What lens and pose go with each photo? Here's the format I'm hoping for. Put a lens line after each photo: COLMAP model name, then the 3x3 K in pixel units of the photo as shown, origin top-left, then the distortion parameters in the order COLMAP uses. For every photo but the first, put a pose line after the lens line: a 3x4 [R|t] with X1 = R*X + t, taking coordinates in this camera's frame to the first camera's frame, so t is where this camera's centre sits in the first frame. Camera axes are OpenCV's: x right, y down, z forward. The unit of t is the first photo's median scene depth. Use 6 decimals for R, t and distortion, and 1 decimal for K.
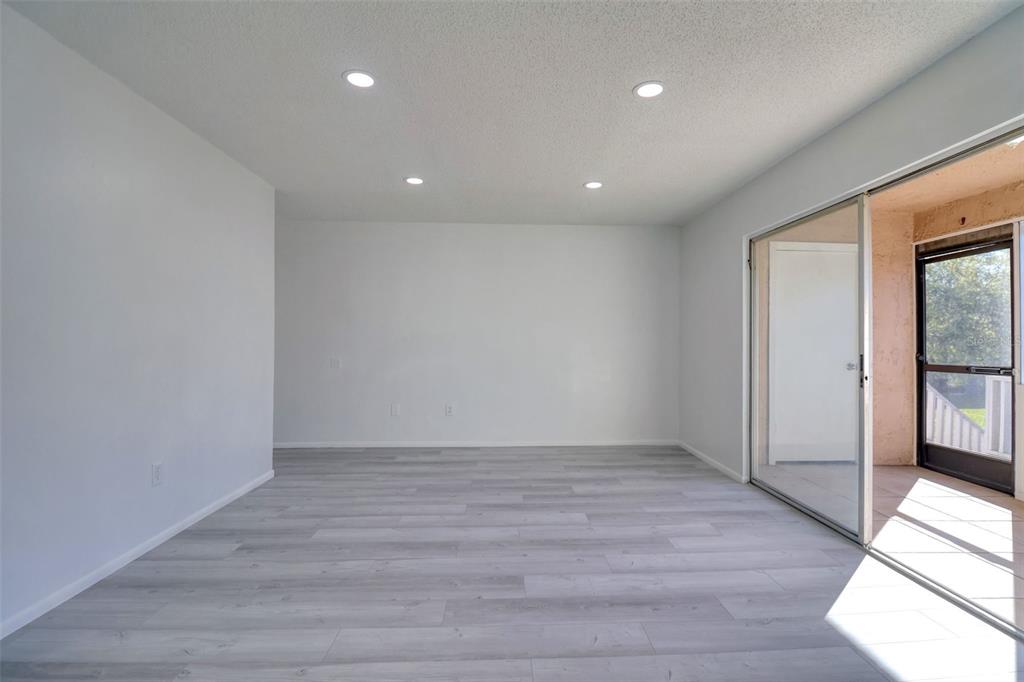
lens RADIAL K [[418.9, 0, 512.0], [0, 418.9, 341.0], [0, 0, 1]] dist [-0.017788, -0.000366]
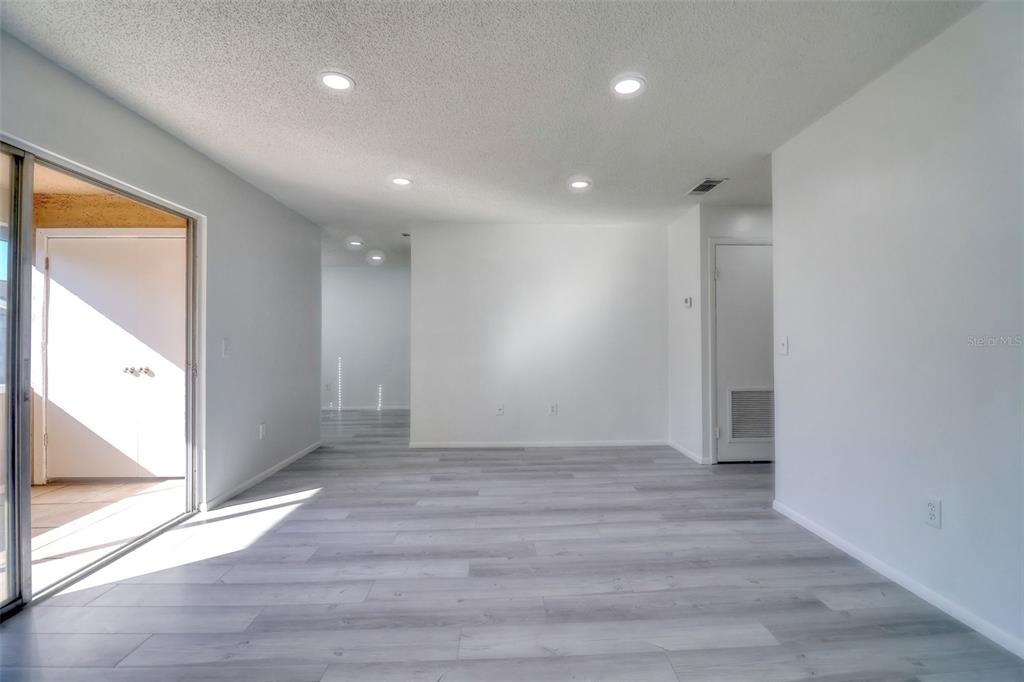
lens RADIAL K [[418.9, 0, 512.0], [0, 418.9, 341.0], [0, 0, 1]] dist [-0.017788, -0.000366]
pose [[-1.000000, 0.000563, 0.000803, -0.076630], [0.000556, 0.999965, -0.008310, 0.008267], [-0.000808, -0.008309, -0.999965, 1.959490]]
